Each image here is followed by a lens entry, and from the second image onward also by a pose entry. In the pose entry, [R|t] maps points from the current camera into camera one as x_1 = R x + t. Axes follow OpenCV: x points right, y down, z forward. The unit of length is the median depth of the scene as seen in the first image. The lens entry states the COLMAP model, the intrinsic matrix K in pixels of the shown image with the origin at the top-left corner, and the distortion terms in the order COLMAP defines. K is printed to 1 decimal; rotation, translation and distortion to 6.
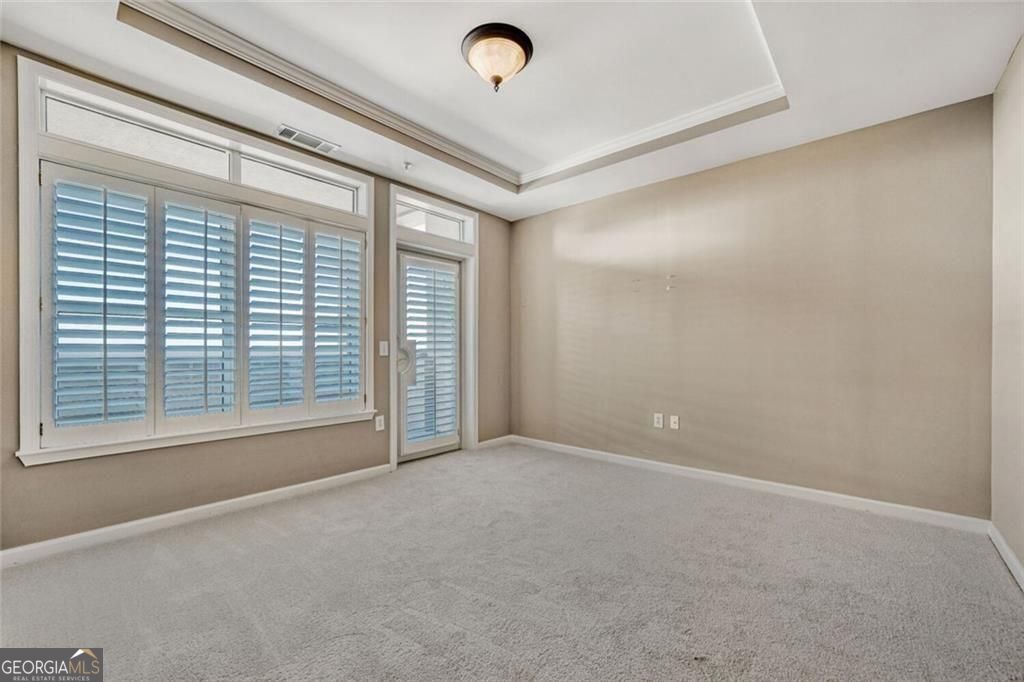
lens RADIAL K [[427.7, 0, 513.5], [0, 427.7, 347.0], [0, 0, 1]] dist [0.016652, -0.000272]
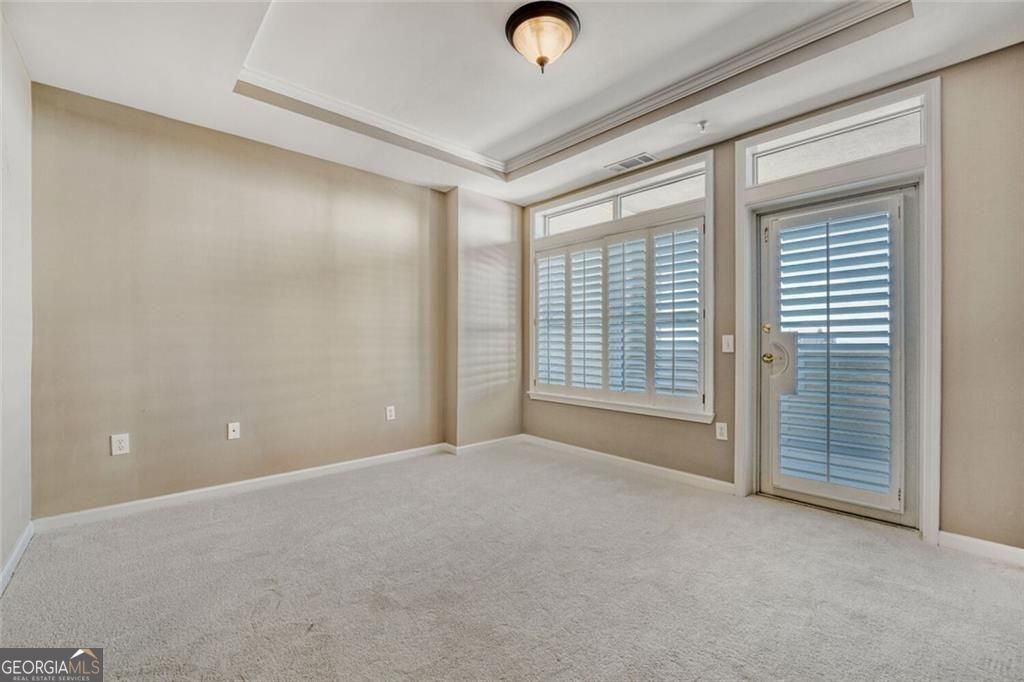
lens RADIAL K [[433.3, 0, 504.8], [0, 433.3, 339.2], [0, 0, 1]] dist [-0.000768, -0.000318]
pose [[-0.125990, -0.012389, -0.991954, 0.613147], [0.000164, 0.999922, -0.012510, 0.005736], [0.992032, -0.001739, -0.125978, 0.697302]]
